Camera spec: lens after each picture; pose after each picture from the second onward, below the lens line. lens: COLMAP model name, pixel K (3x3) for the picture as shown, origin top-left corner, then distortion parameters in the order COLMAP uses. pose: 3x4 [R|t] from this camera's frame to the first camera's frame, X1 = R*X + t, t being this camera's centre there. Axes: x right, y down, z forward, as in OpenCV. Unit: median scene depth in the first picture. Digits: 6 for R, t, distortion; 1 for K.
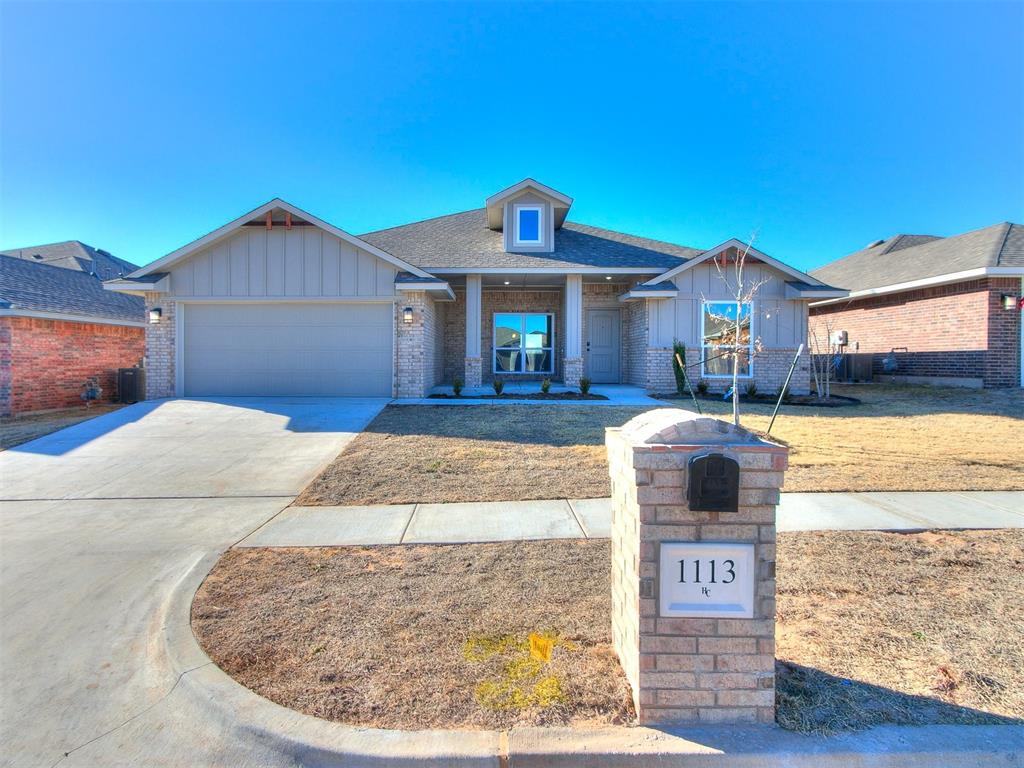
lens RADIAL K [[538.0, 0, 504.0], [0, 538.0, 383.2], [0, 0, 1]] dist [0.000961, -0.002068]
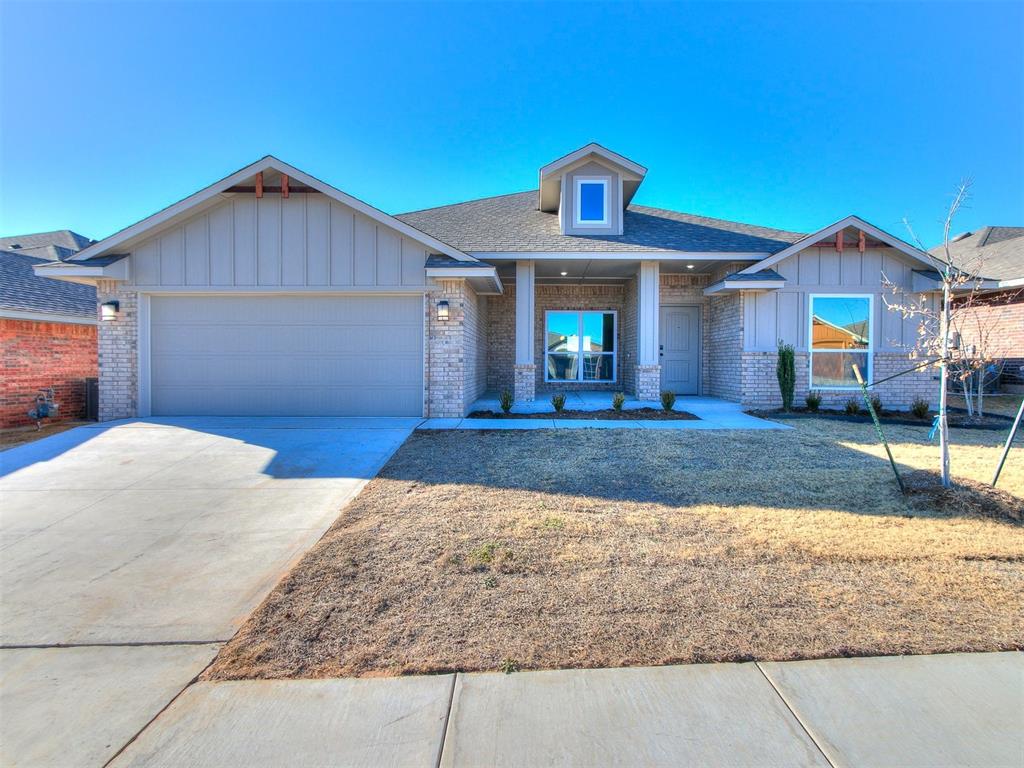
lens RADIAL K [[517.3, 0, 544.4], [0, 517.3, 379.8], [0, 0, 1]] dist [0.001823, 0.000080]
pose [[0.999918, -0.001080, 0.012791, -0.038945], [0.001182, 0.999968, -0.007964, -0.019203], [-0.012782, 0.007979, 0.999886, 0.234207]]
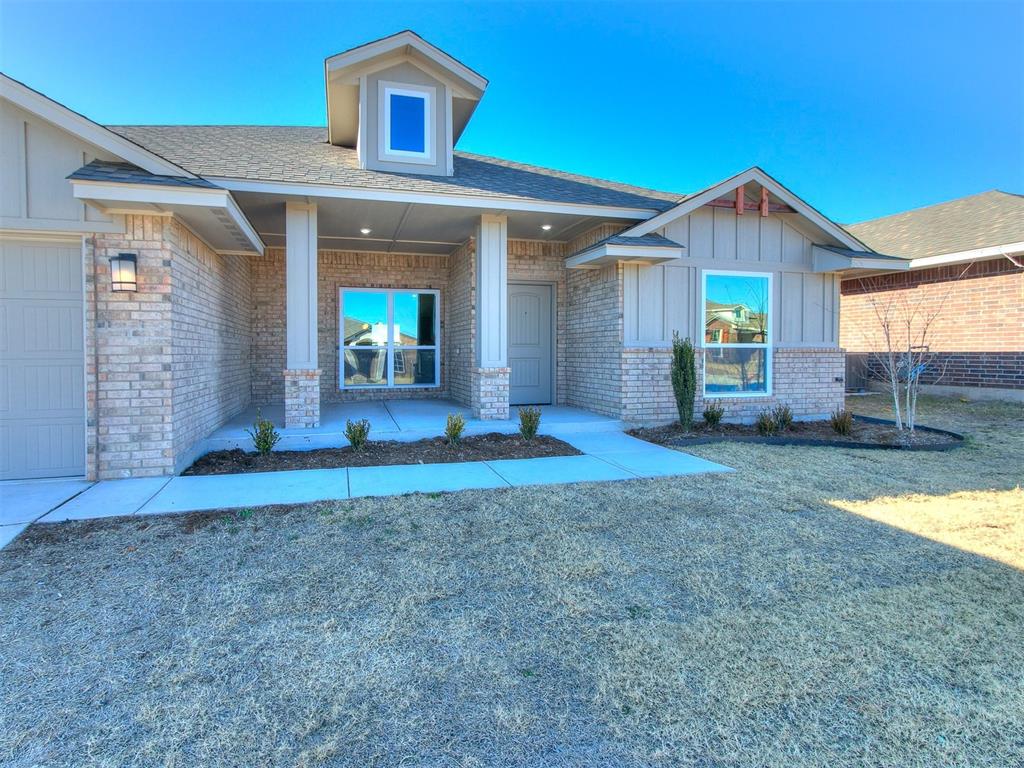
lens RADIAL K [[513.8, 0, 476.7], [0, 513.8, 361.7], [0, 0, 1]] dist [-0.004127, -0.000540]
pose [[0.967189, -0.010601, 0.253835, -0.021732], [0.015860, 0.999700, -0.018678, -0.044350], [-0.253561, 0.022091, 0.967067, 0.515718]]
